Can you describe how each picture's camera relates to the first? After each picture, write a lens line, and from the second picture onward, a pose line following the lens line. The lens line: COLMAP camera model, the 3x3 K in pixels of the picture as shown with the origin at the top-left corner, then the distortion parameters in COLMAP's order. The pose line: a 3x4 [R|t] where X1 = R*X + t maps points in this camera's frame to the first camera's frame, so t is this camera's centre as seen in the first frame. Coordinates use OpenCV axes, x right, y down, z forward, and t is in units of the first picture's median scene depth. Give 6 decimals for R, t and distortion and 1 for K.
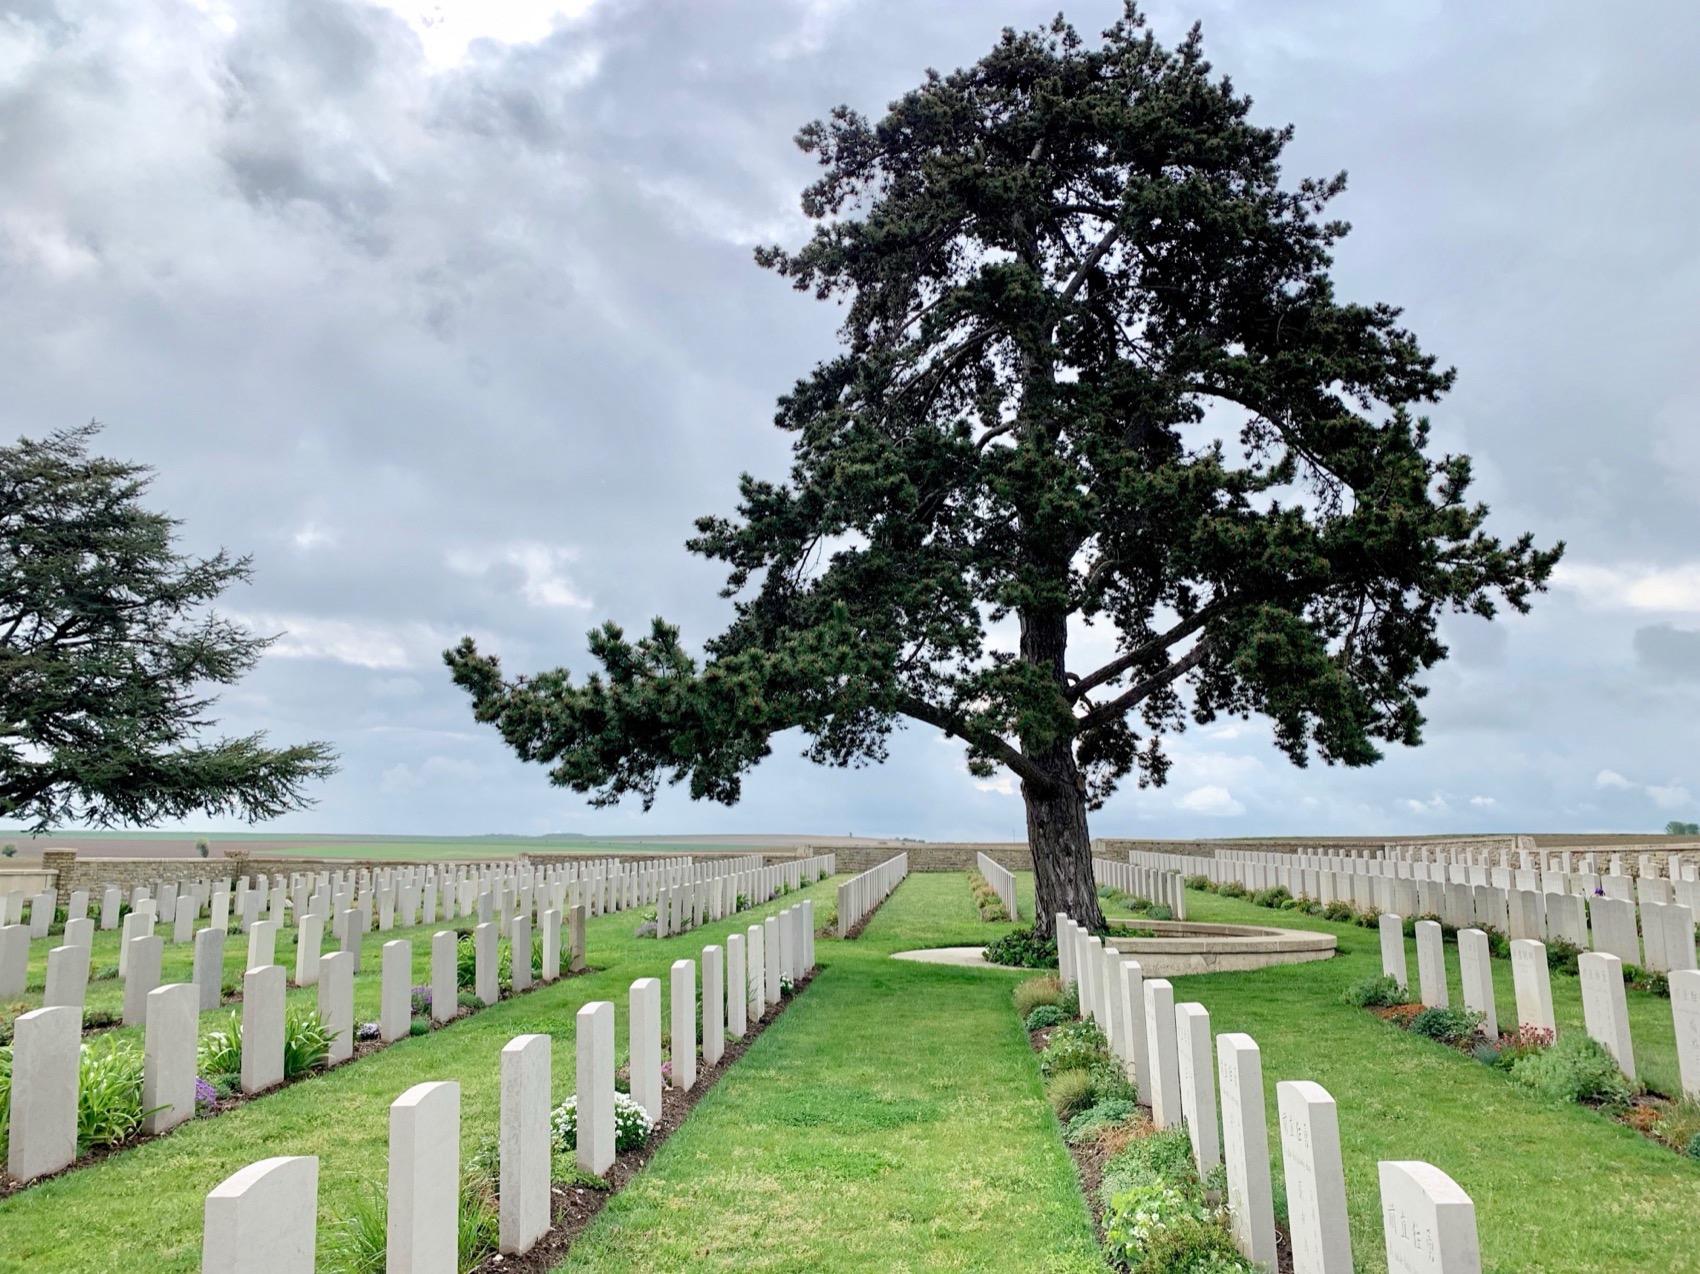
lens RADIAL K [[1346.7, 0, 850.0], [0, 1346.7, 637.0], [0, 0, 1]] dist [-0.000155, 0.000881]
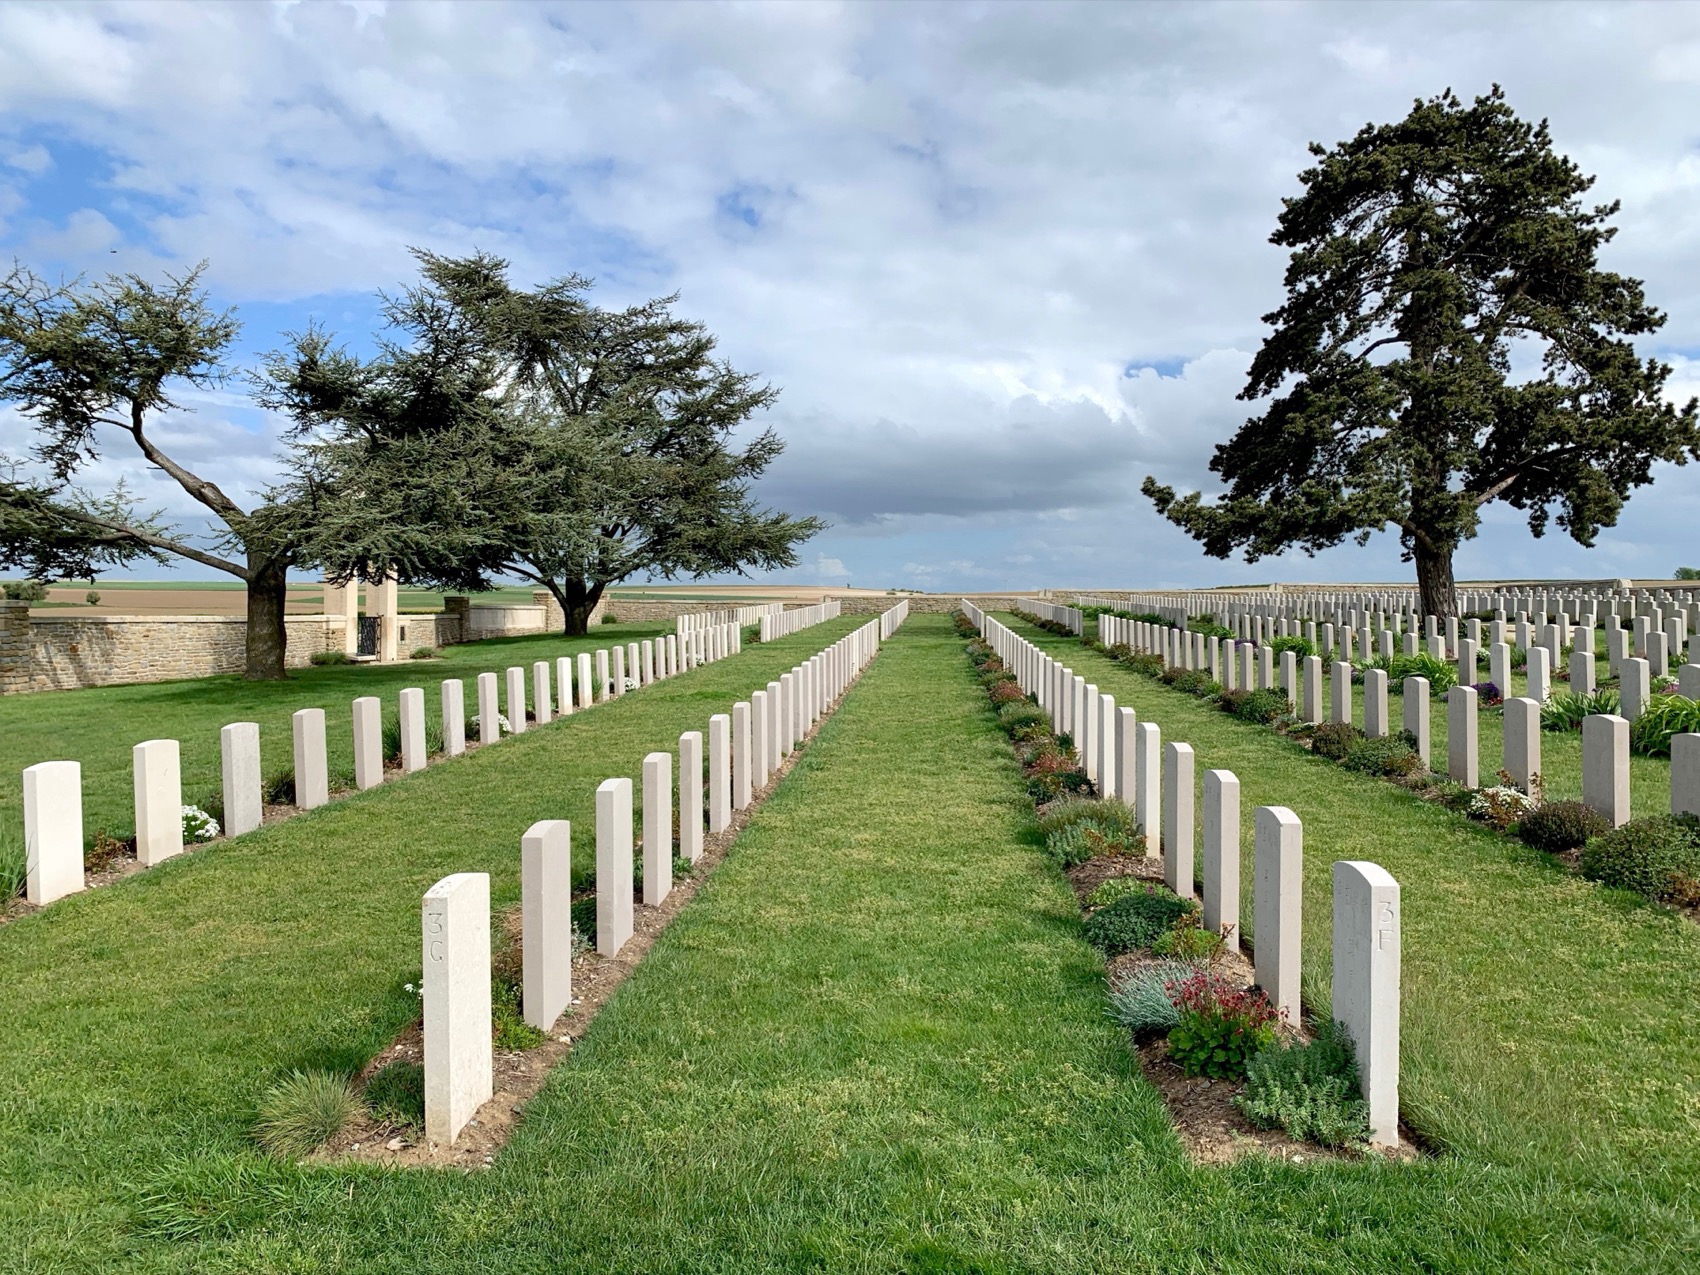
lens RADIAL K [[1346.7, 0, 850.0], [0, 1346.7, 637.5], [0, 0, 1]] dist [-0.000155, 0.000881]
pose [[0.999874, 0.013779, -0.007941, -0.576597], [-0.012255, 0.985798, 0.167489, -0.065601], [0.010136, -0.167371, 0.985842, -0.780016]]
